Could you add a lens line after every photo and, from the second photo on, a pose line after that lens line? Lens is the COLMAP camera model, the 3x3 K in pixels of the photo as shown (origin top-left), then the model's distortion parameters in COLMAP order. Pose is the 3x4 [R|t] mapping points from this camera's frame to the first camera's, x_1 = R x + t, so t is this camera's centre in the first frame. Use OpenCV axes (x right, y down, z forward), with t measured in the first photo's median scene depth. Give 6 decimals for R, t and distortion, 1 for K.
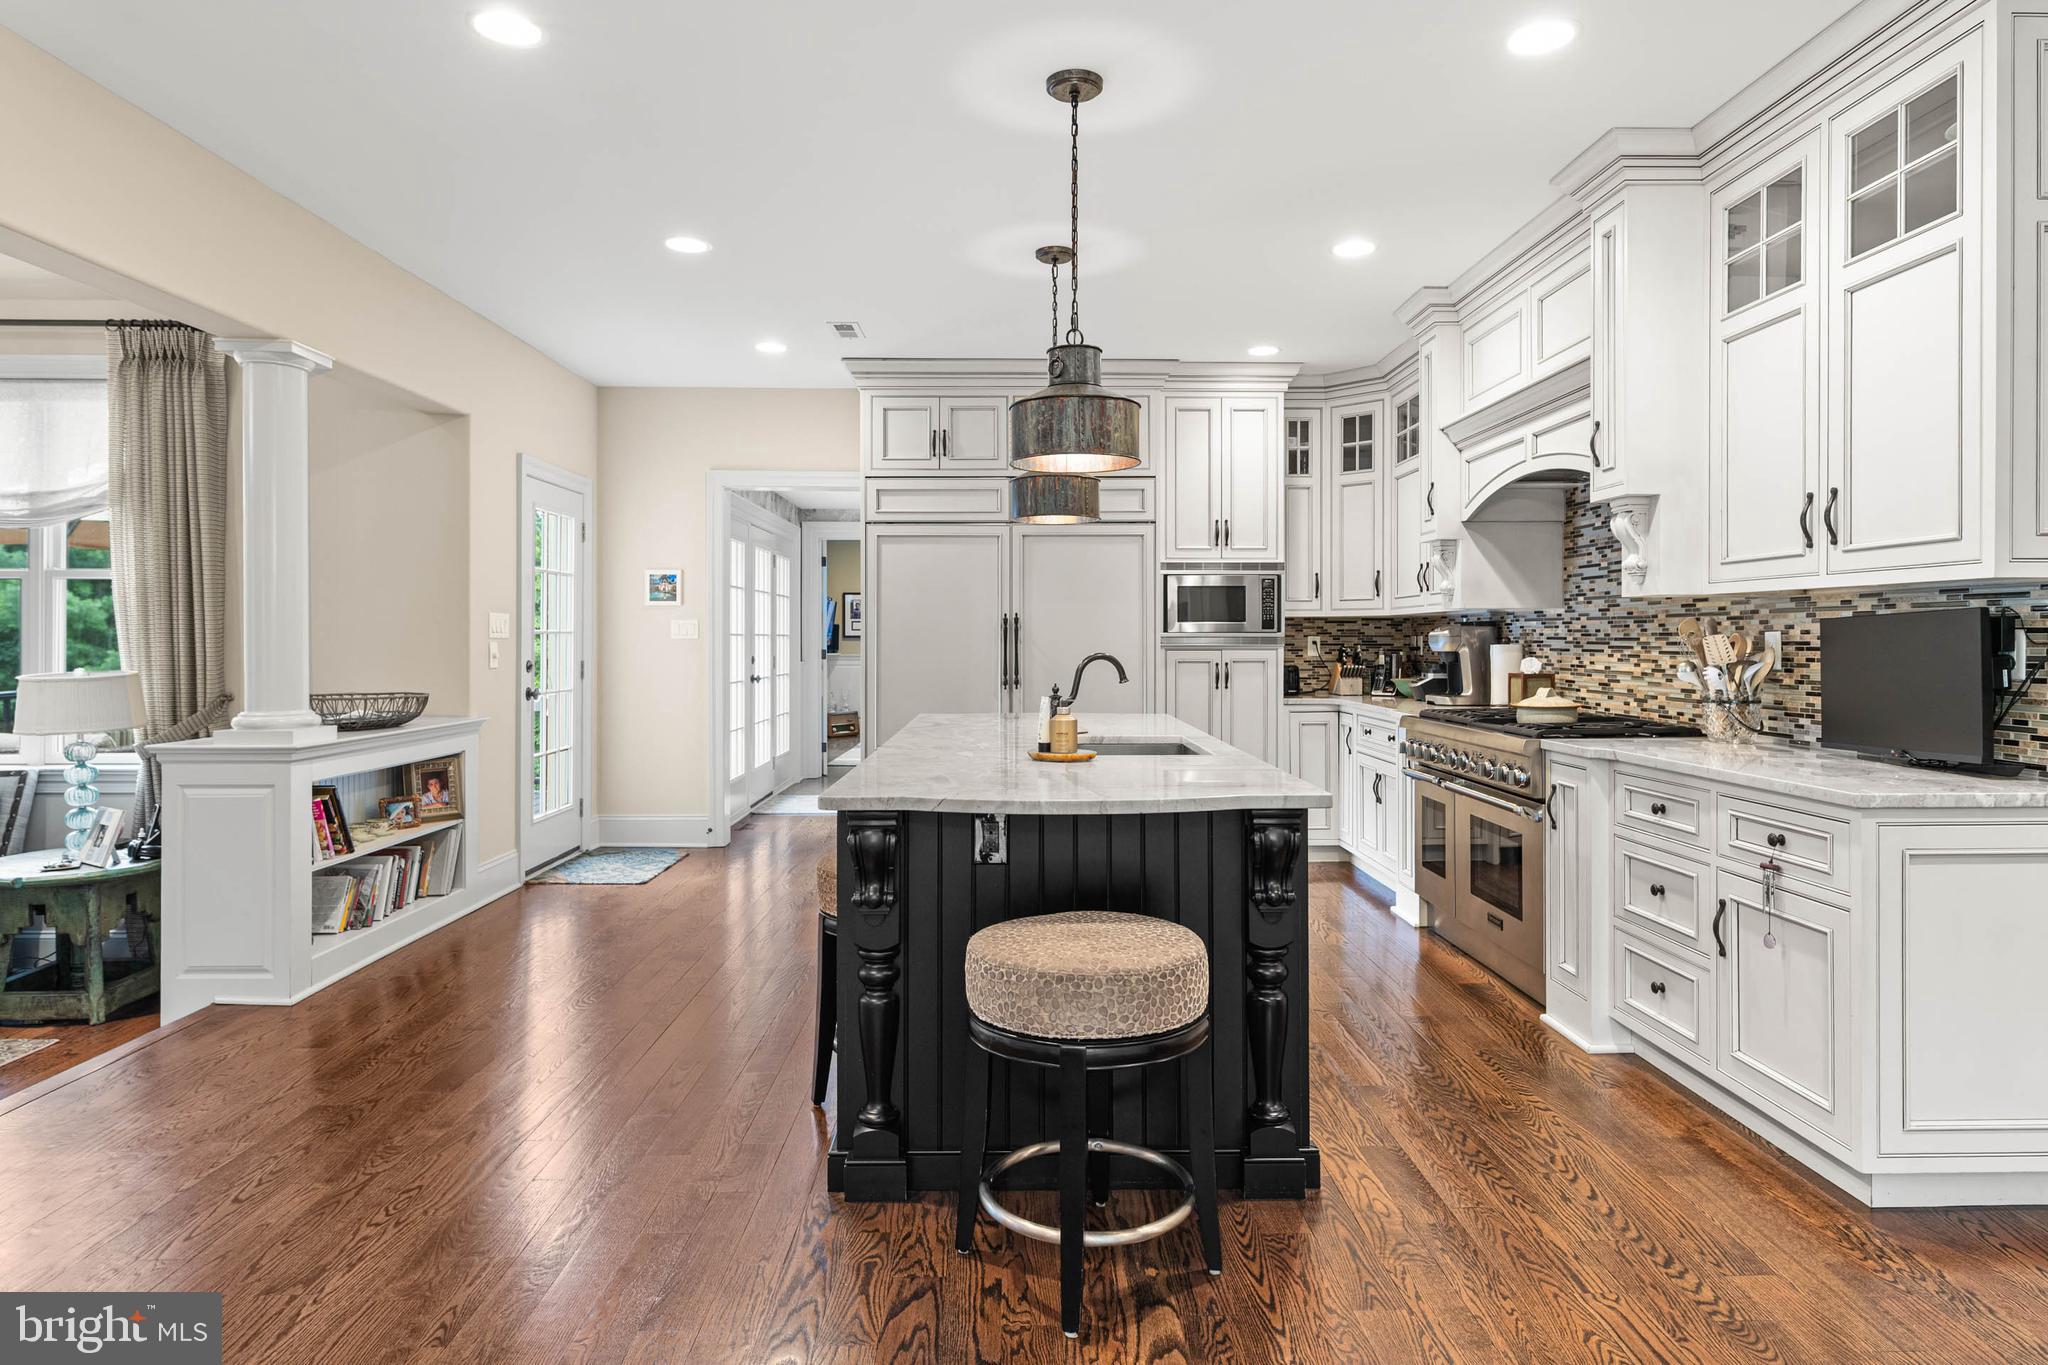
lens RADIAL K [[1180.7, 0, 1014.6], [0, 1180.7, 639.6], [0, 0, 1]] dist [-0.000244, -0.000771]
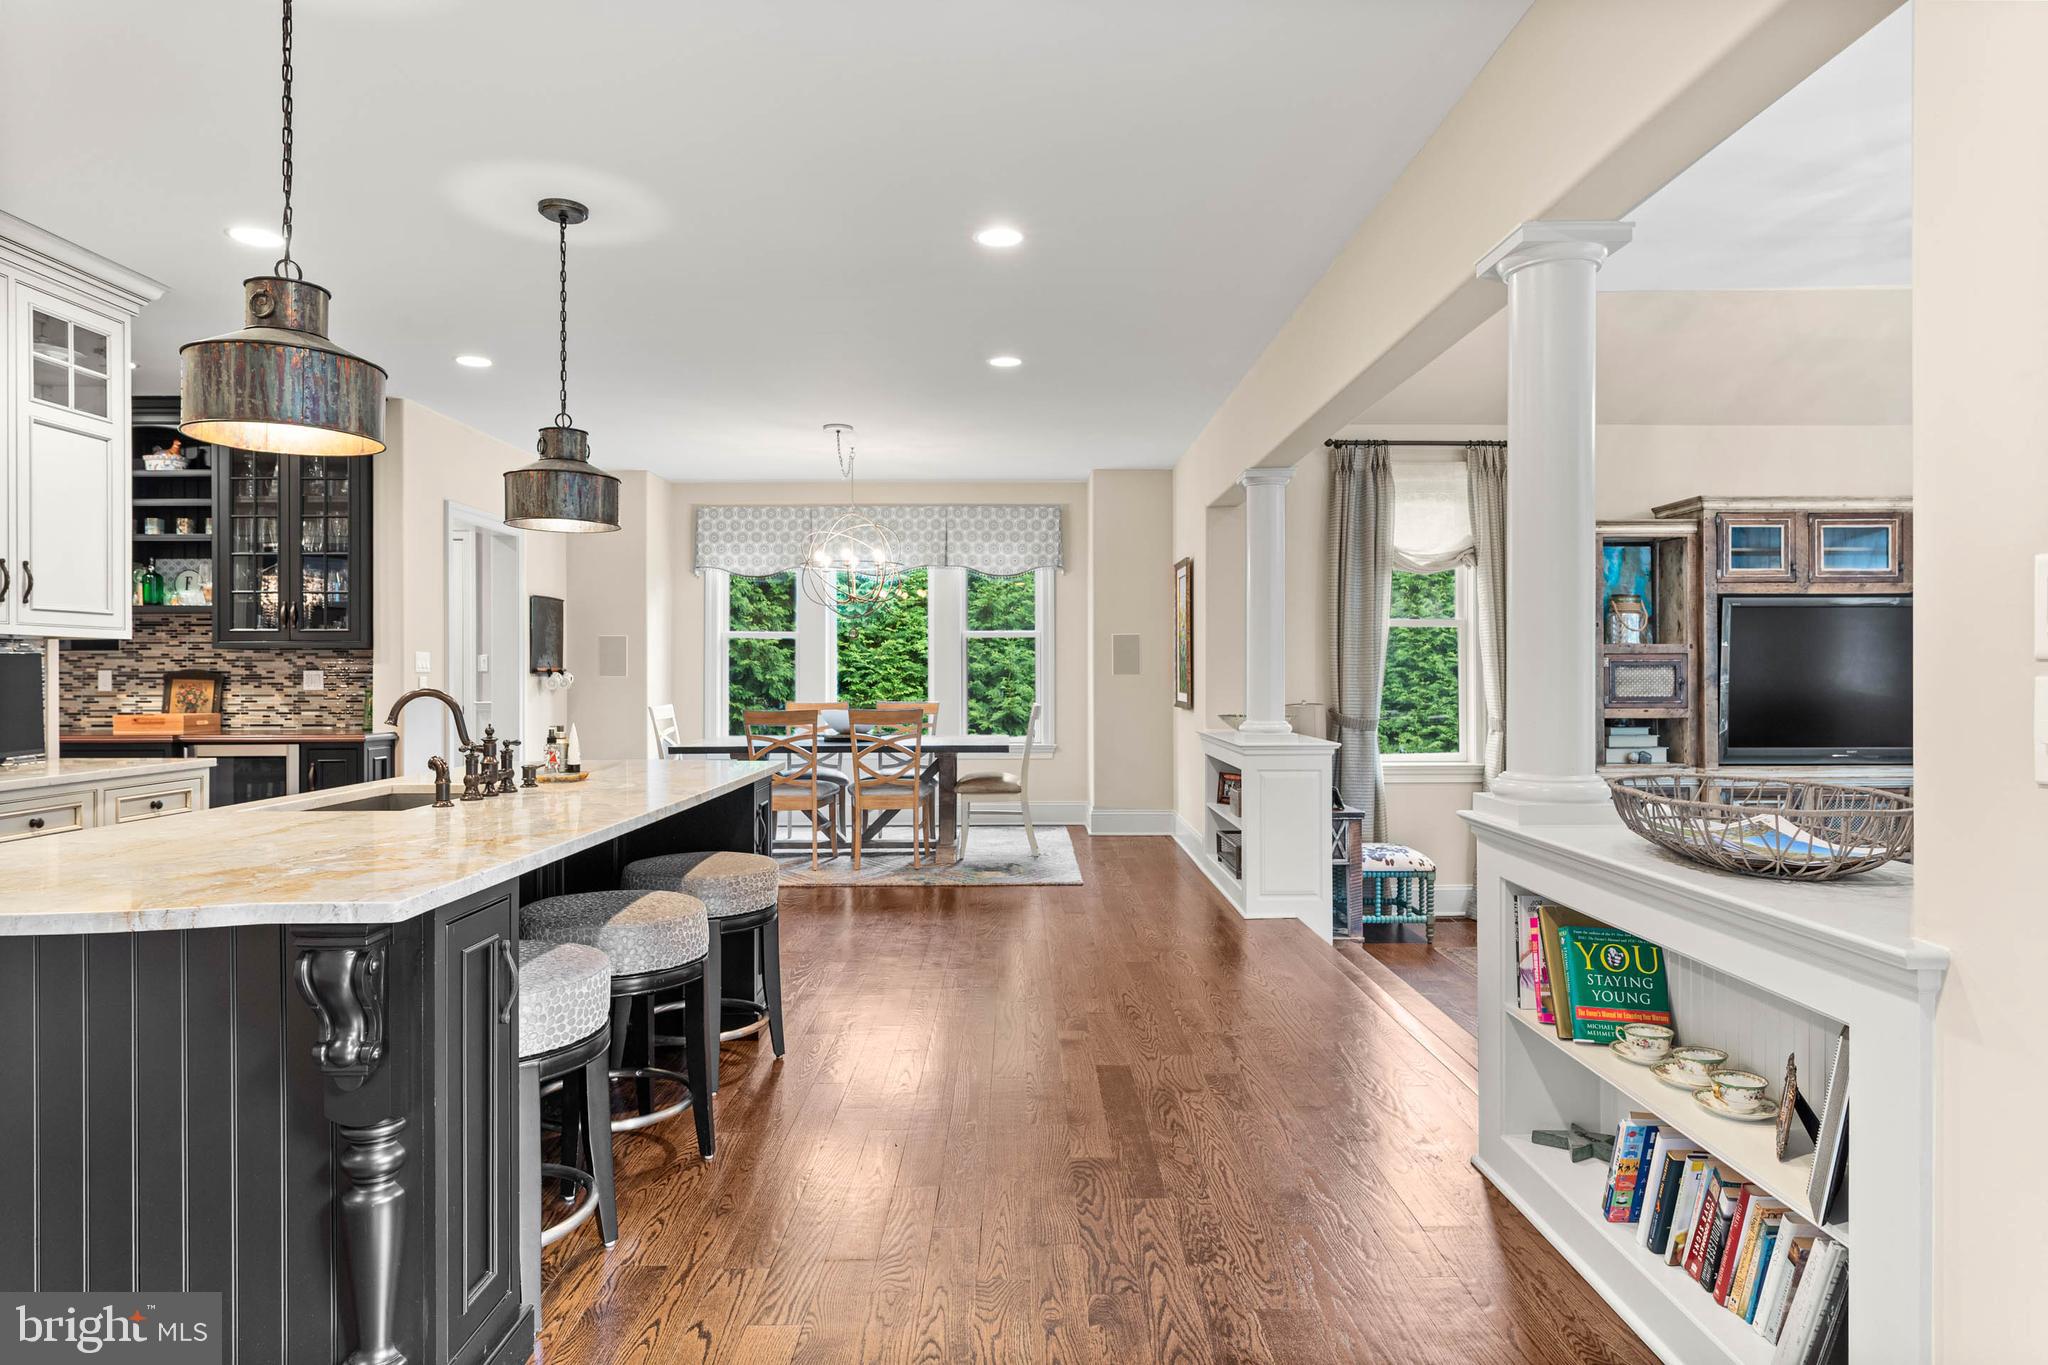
lens RADIAL K [[1180.7, 0, 1028.1], [0, 1180.7, 677.6], [0, 0, 1]] dist [-0.000244, -0.000771]
pose [[-0.999989, 0.002466, 0.004014, -0.303960], [0.002484, 0.999986, 0.004722, 0.000683], [-0.004002, 0.004732, -0.999981, 1.569452]]
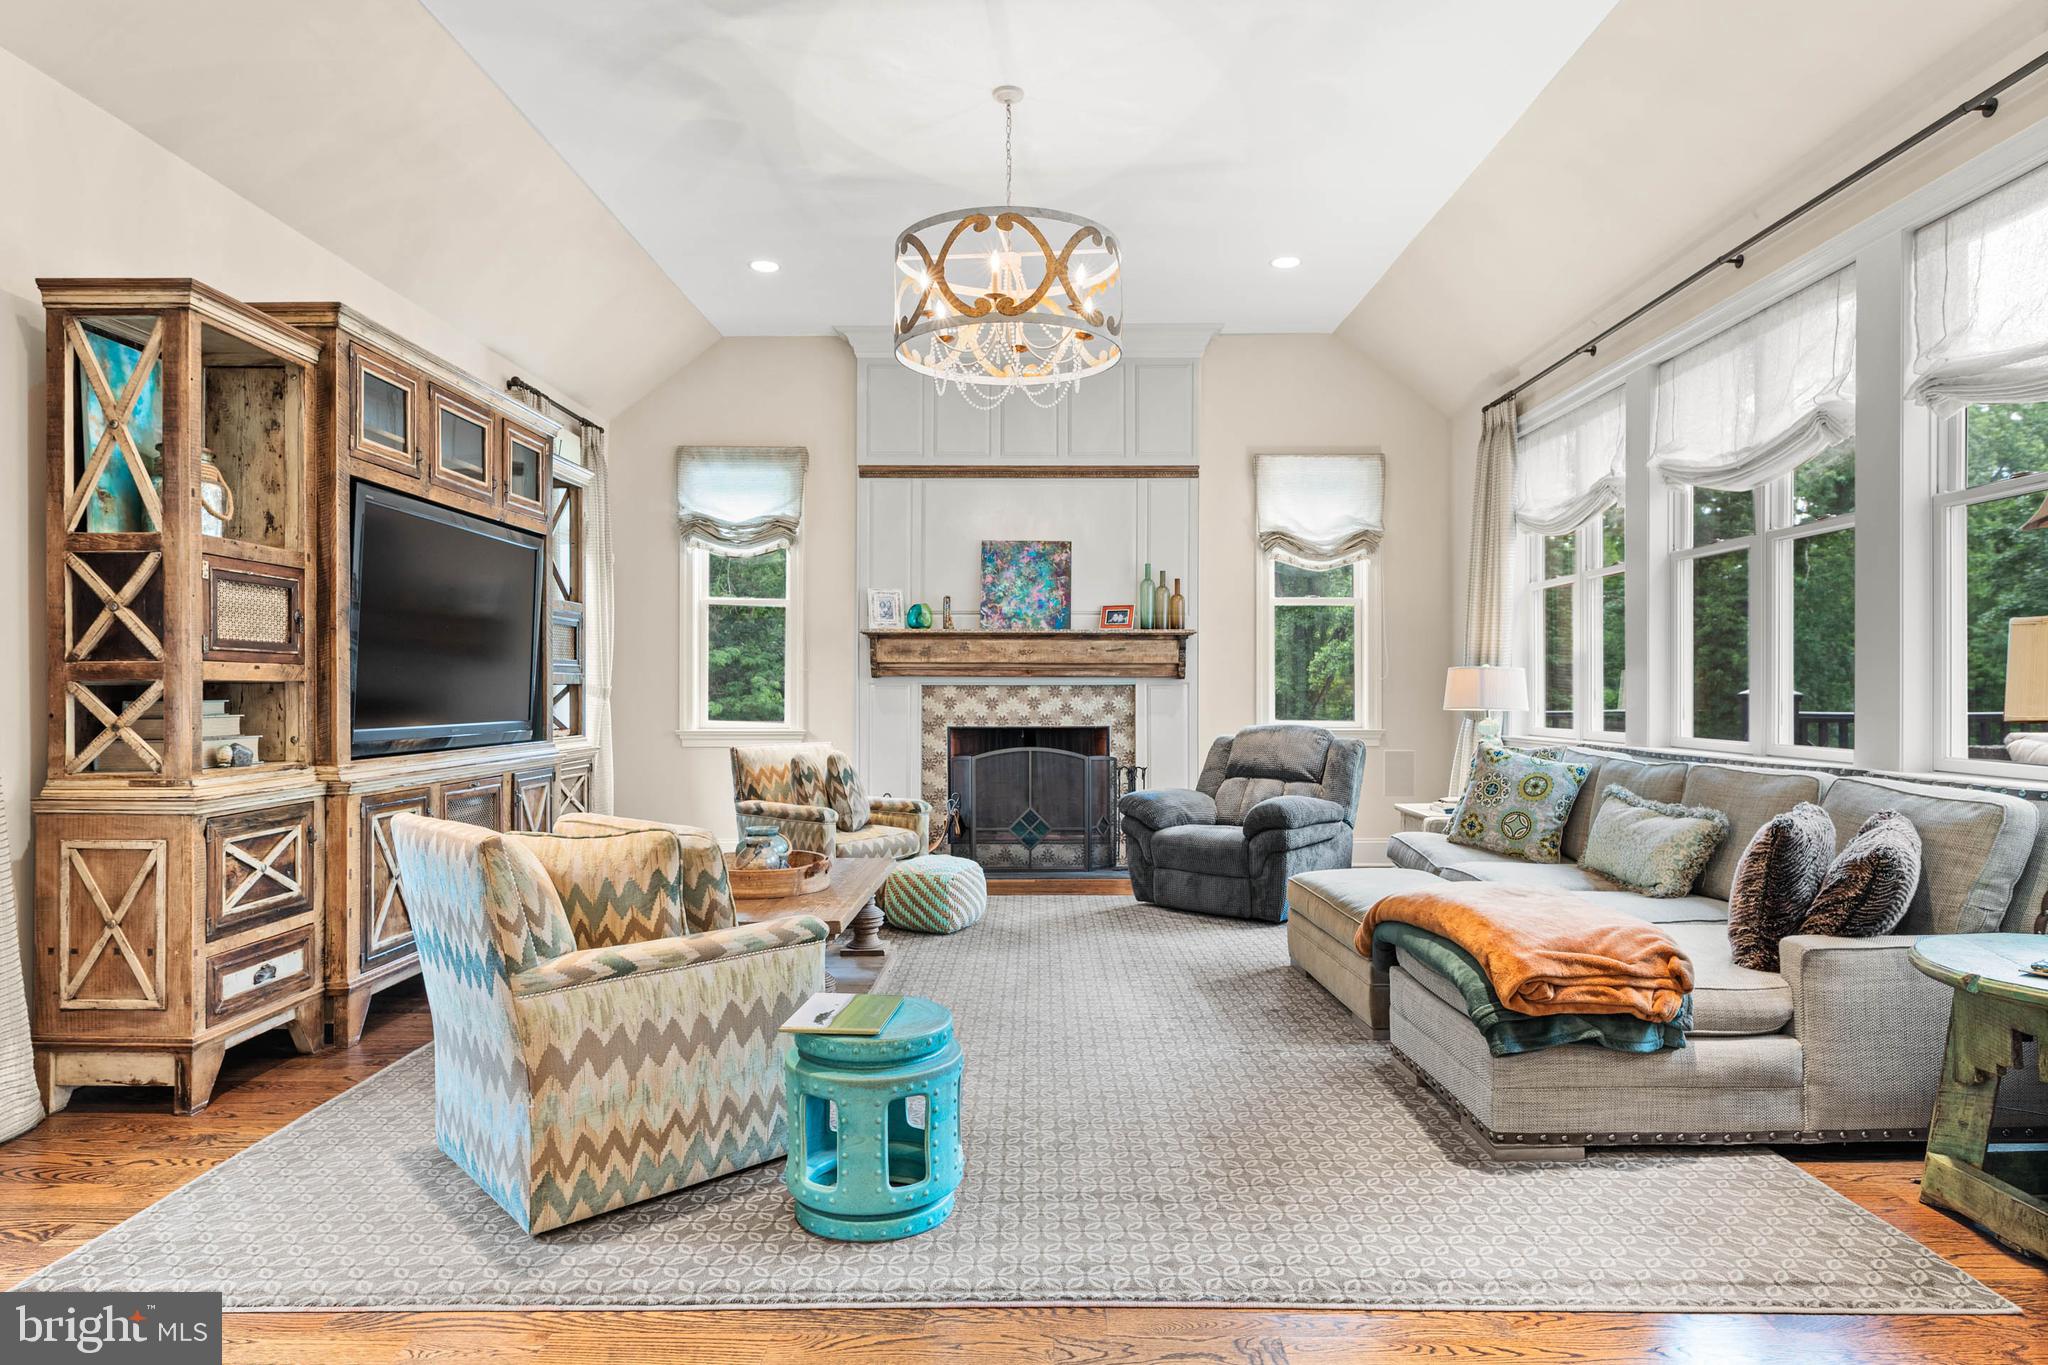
lens RADIAL K [[1180.7, 0, 1028.4], [0, 1180.7, 684.6], [0, 0, 1]] dist [-0.000244, -0.000771]
pose [[-0.025168, -0.004079, -0.999675, -0.284806], [-0.000352, 0.999992, -0.004072, 0.069059], [0.999683, 0.000250, -0.025169, 0.584938]]
